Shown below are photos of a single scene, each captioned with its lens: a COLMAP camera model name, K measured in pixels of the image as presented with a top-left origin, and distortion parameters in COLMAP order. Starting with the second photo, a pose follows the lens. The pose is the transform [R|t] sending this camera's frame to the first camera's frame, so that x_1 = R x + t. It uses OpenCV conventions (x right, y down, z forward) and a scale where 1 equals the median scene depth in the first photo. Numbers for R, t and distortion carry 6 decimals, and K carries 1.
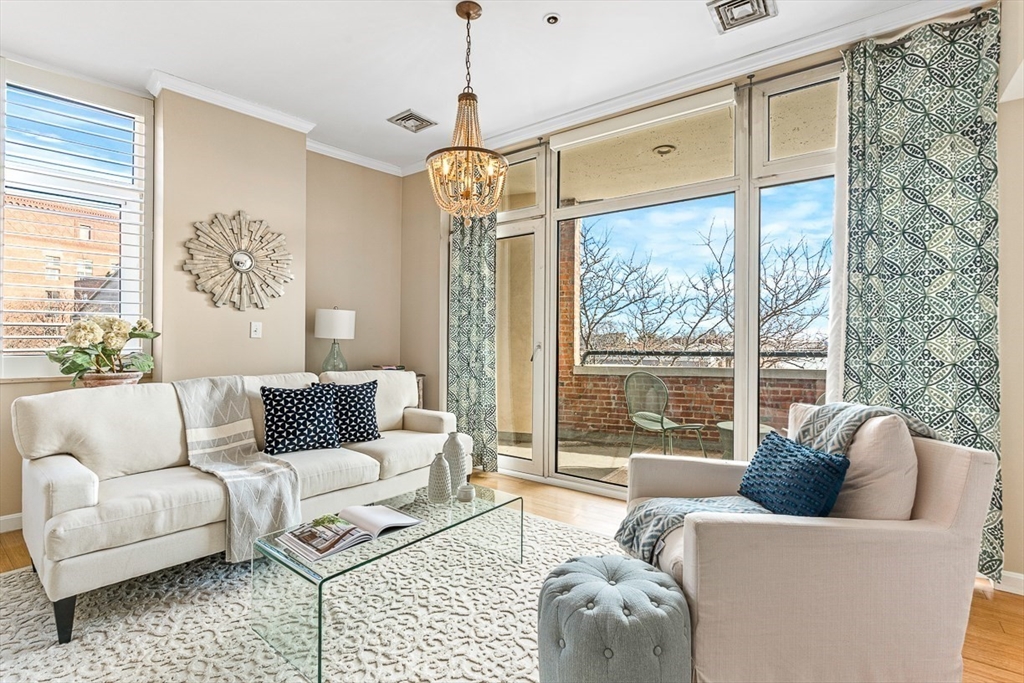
lens RADIAL K [[461.1, 0, 516.3], [0, 461.1, 340.8], [0, 0, 1]] dist [-0.002405, -0.000551]
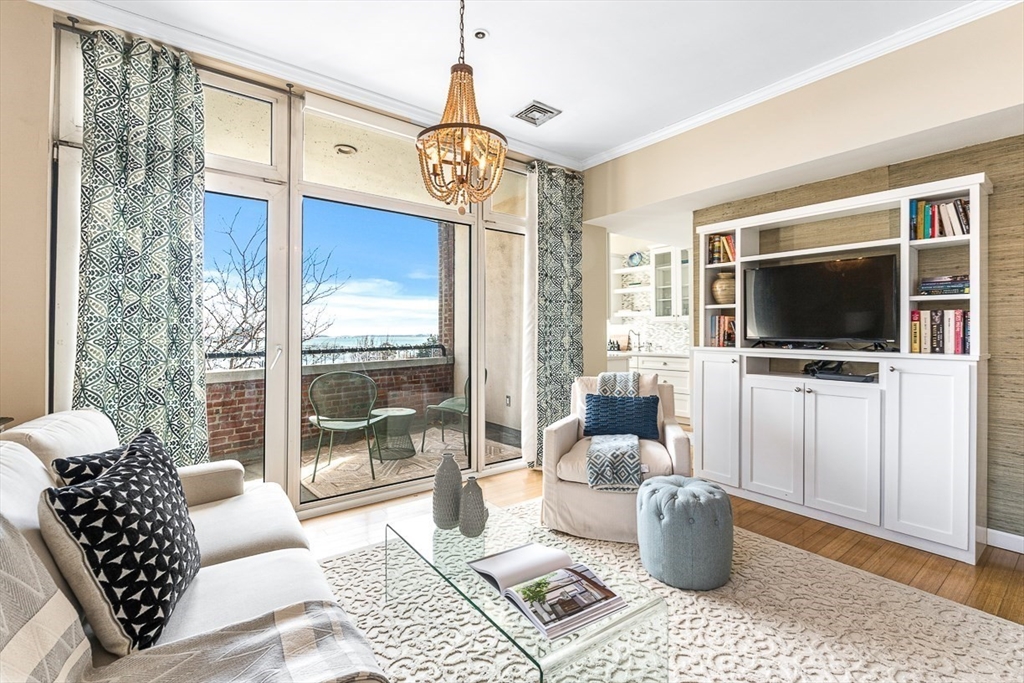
lens RADIAL K [[455.2, 0, 504.9], [0, 455.2, 331.1], [0, 0, 1]] dist [-0.001229, -0.000250]
pose [[0.292869, 0.001511, 0.956151, -0.879042], [0.006559, 0.999972, -0.003589, -0.021827], [-0.956130, 0.007322, 0.292851, 0.638746]]
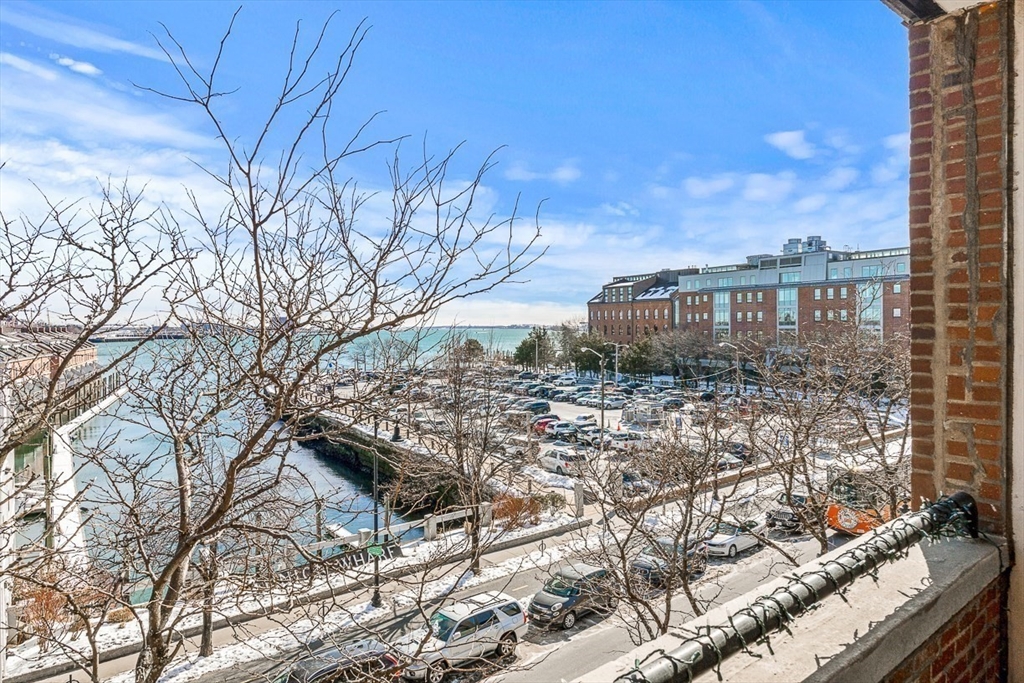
lens RADIAL K [[651.1, 0, 510.8], [0, 651.1, 332.3], [0, 0, 1]] dist [0.000276, 0.000029]
pose [[0.466012, -0.014666, 0.884657, 0.416243], [0.005537, 0.999891, 0.013659, -0.209729], [-0.884761, -0.001467, 0.466042, 1.930887]]
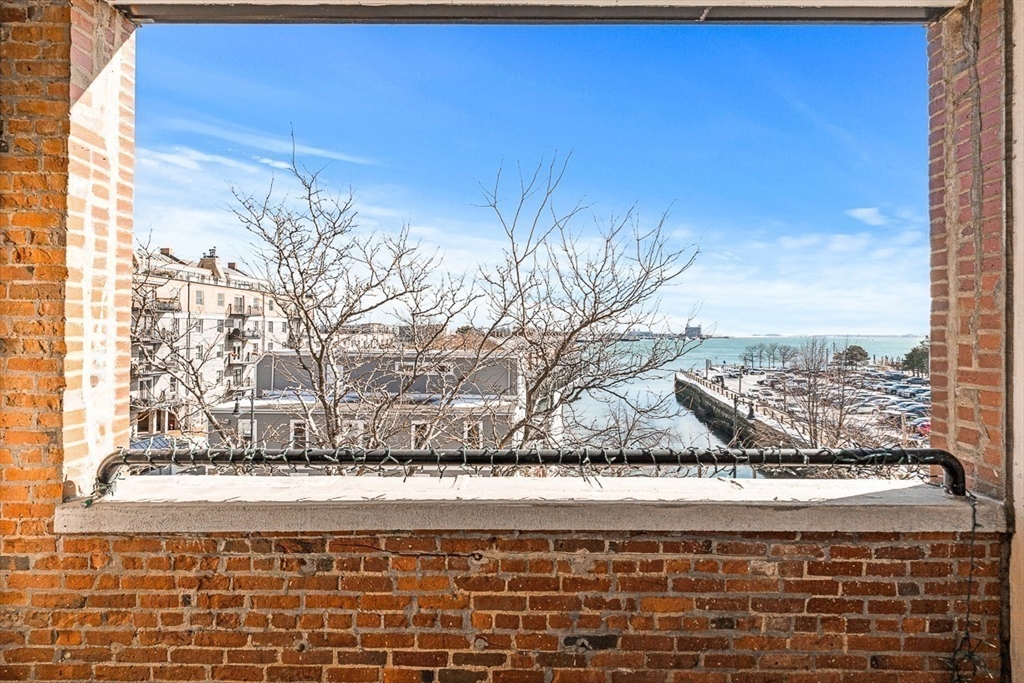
lens RADIAL K [[456.5, 0, 509.3], [0, 456.5, 327.8], [0, 0, 1]] dist [-0.000921, -0.000370]
pose [[0.930934, 0.003458, 0.365171, 0.671380], [-0.000138, 0.999958, -0.009115, -0.143255], [-0.365187, 0.008435, 0.930896, 1.359639]]
